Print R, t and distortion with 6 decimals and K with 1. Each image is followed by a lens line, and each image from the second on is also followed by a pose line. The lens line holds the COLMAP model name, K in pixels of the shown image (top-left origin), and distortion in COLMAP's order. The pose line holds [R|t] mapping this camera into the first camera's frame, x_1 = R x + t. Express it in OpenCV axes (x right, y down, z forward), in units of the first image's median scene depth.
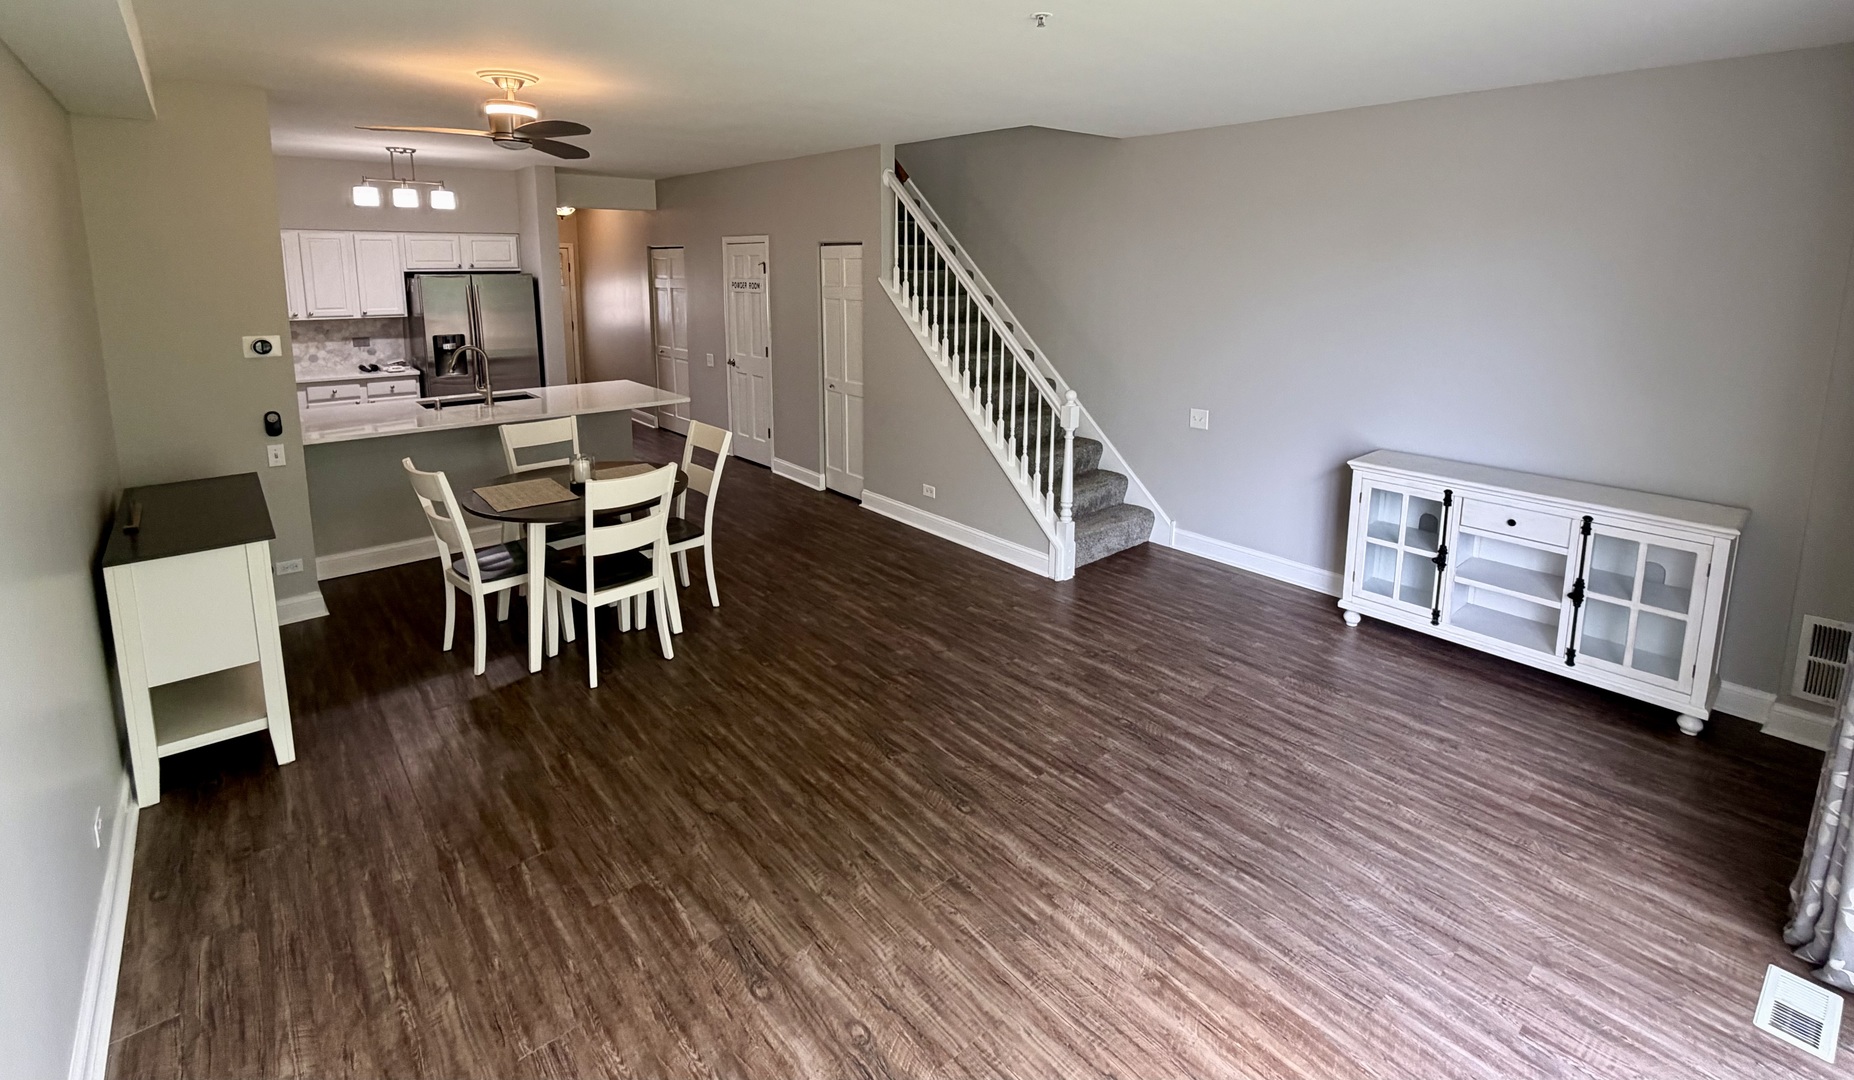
lens RADIAL K [[832.7, 0, 927.1], [0, 832.7, 384.4], [0, 0, 1]] dist [0.001522, 0.000252]
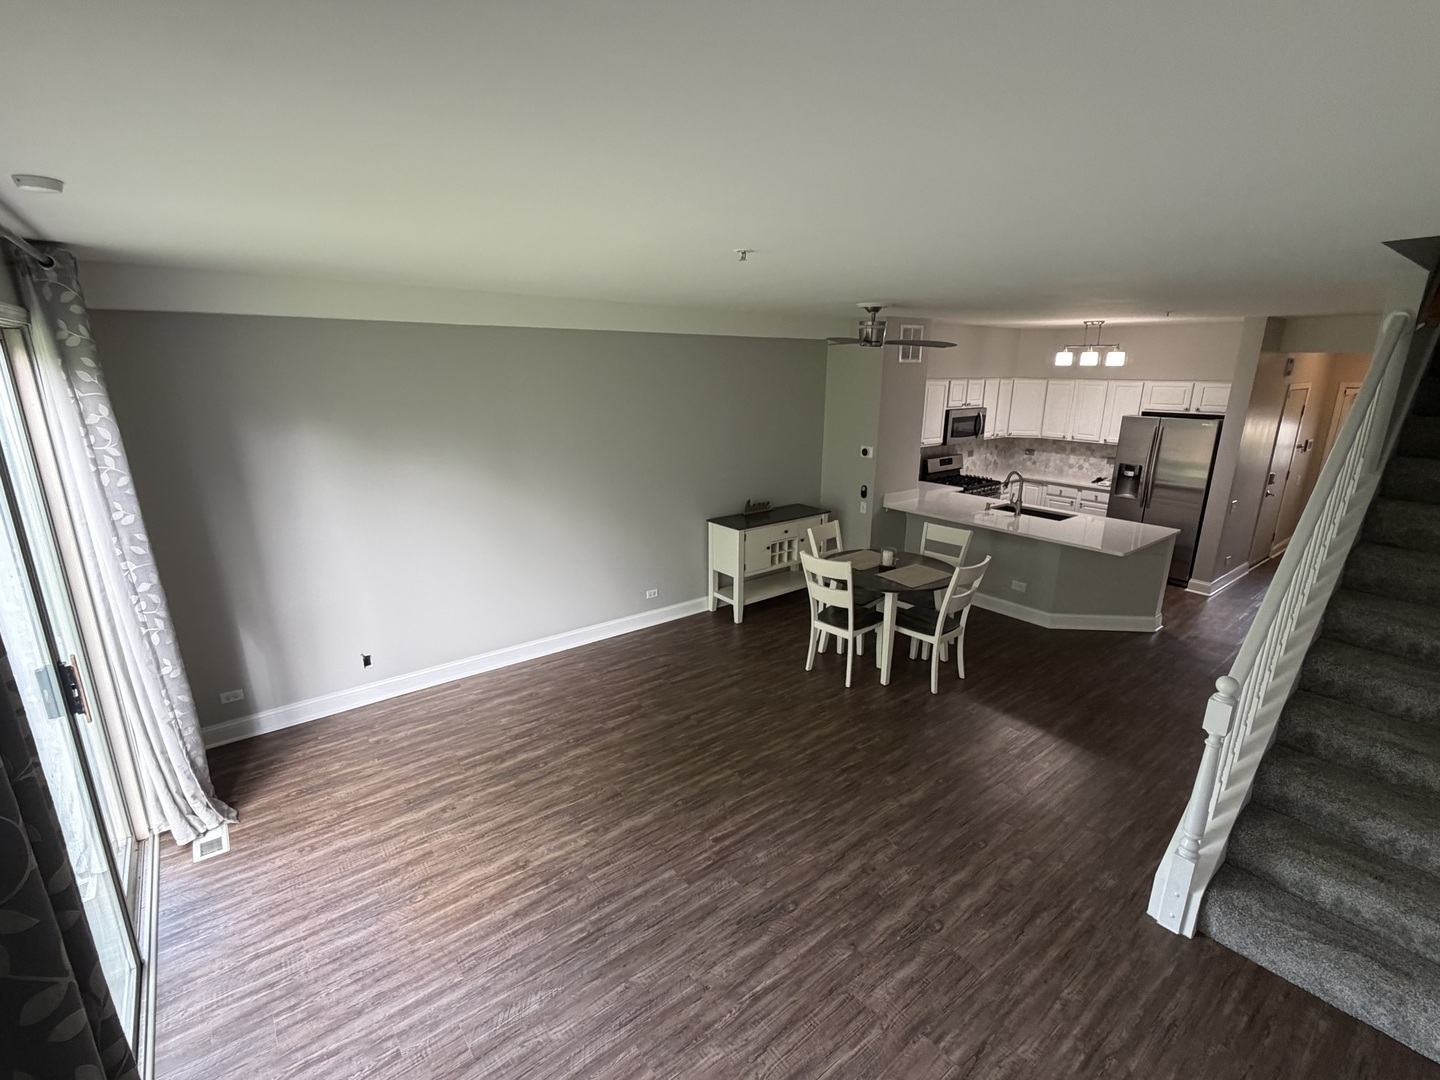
lens RADIAL K [[659.9, 0, 720.1], [0, 659.9, 543.6], [0, 0, 1]] dist [0.001599, 0.000077]
pose [[-0.044909, 0.257961, -0.965111, 1.200428], [-0.150292, 0.953346, 0.261809, -0.303308], [0.987621, 0.156806, -0.004044, 1.099677]]
